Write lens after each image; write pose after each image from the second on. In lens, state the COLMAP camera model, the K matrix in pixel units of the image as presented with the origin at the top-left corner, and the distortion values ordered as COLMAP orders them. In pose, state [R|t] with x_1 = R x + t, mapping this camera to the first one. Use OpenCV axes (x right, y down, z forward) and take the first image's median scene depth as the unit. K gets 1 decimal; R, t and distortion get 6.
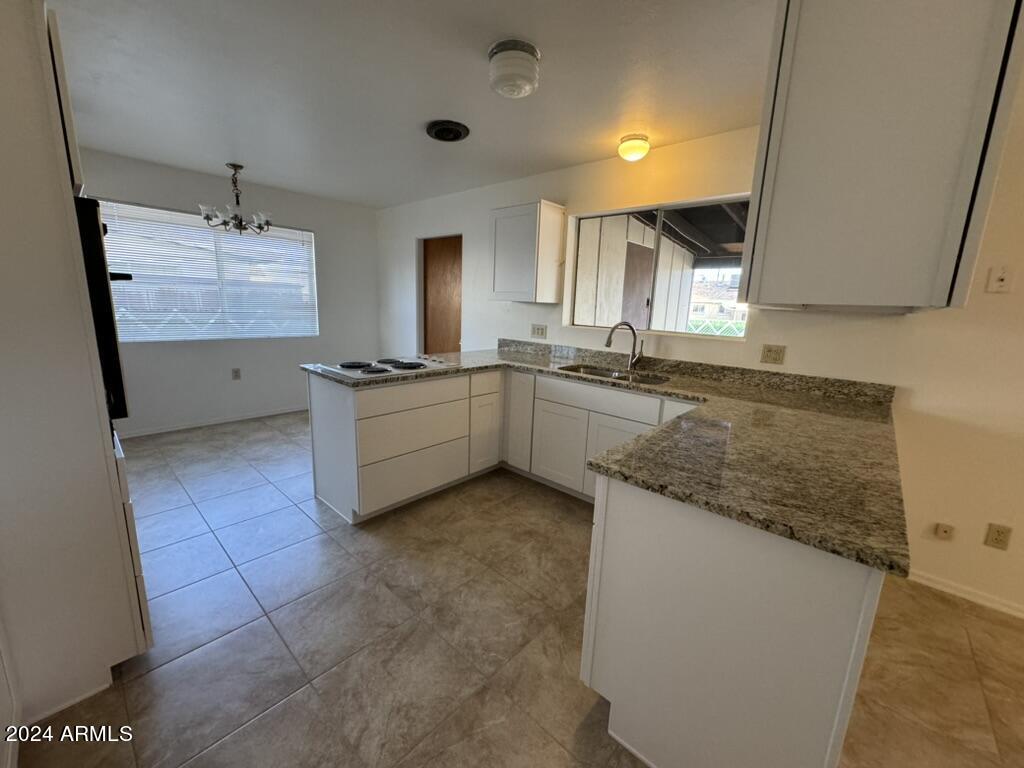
lens RADIAL K [[405.9, 0, 512.0], [0, 405.9, 384.0], [0, 0, 1]] dist [-0.000920, 0.000254]
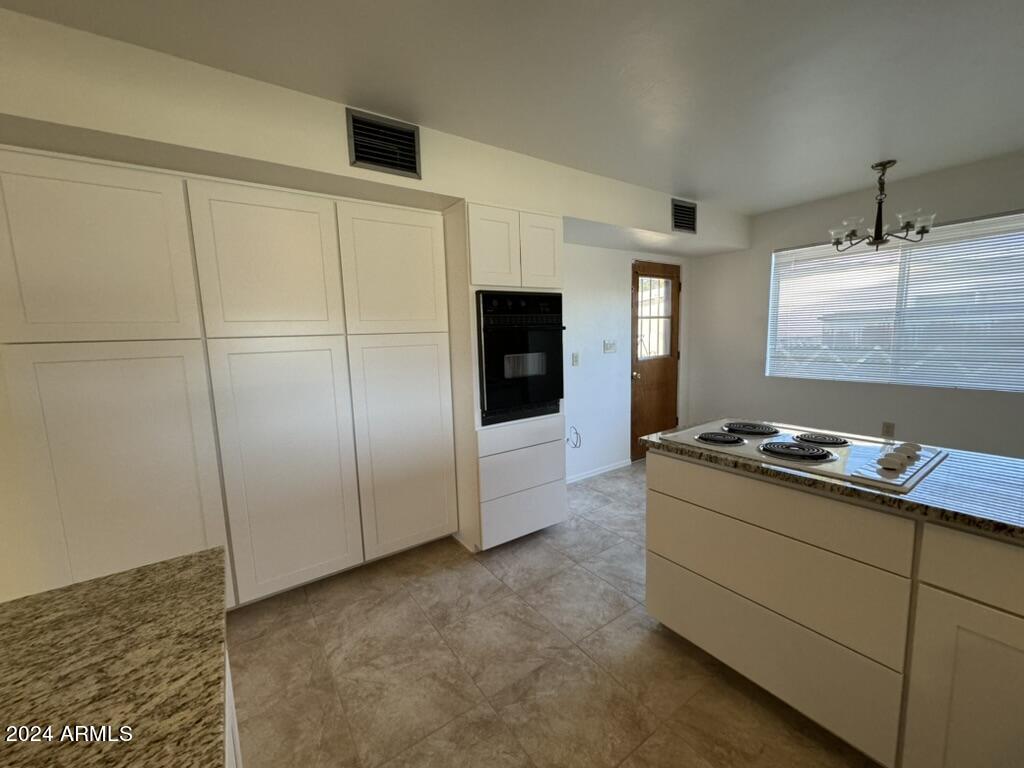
lens RADIAL K [[405.9, 0, 512.0], [0, 405.9, 384.0], [0, 0, 1]] dist [-0.000920, 0.000254]
pose [[-0.224619, 0.090186, -0.970264, 0.451169], [-0.173406, 0.976116, 0.130874, -0.177570], [0.958893, 0.197646, -0.203616, 0.936723]]
